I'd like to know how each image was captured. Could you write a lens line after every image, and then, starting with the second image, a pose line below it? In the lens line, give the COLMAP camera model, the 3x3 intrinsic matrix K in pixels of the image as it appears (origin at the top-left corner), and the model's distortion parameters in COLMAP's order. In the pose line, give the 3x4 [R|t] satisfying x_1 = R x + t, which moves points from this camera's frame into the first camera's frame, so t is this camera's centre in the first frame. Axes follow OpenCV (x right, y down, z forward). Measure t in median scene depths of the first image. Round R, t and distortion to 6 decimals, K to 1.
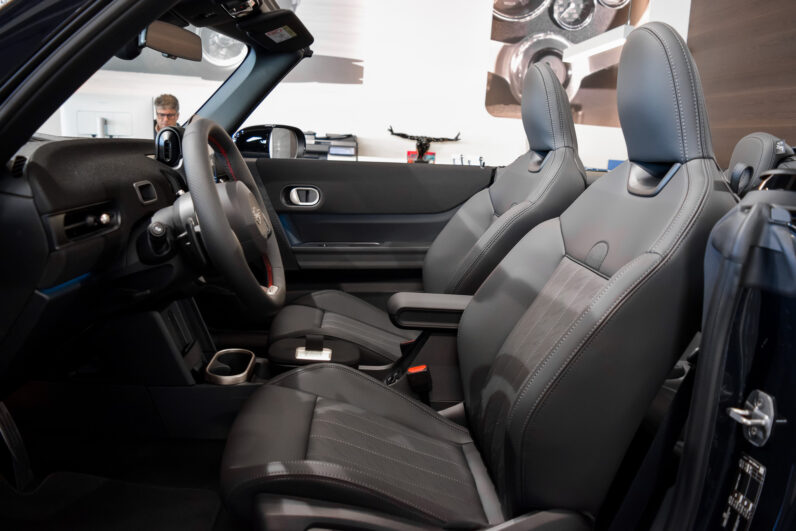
lens RADIAL K [[622.7, 0, 398.0], [0, 622.7, 265.5], [0, 0, 1]] dist [-0.089634, 0.004404]
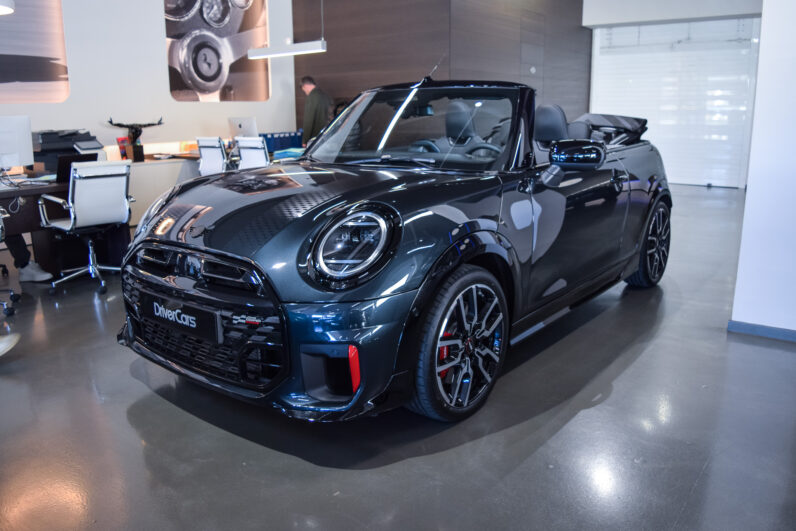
lens RADIAL K [[622.7, 0, 398.0], [0, 622.7, 265.5], [0, 0, 1]] dist [-0.089634, 0.004404]
pose [[0.672206, -0.246268, 0.698206, -0.474678], [0.192858, 0.968744, 0.156015, -0.033787], [-0.714804, 0.029781, 0.698690, -0.134854]]
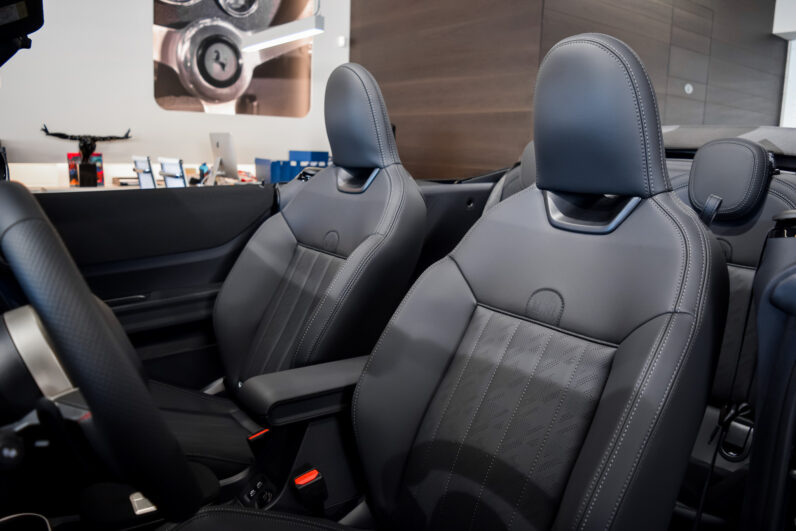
lens RADIAL K [[622.7, 0, 398.0], [0, 622.7, 265.5], [0, 0, 1]] dist [-0.089634, 0.004404]
pose [[0.846703, -0.131945, 0.515446, -0.048010], [0.120398, 0.991148, 0.055942, -0.024623], [-0.518264, 0.014692, 0.855094, 0.063619]]
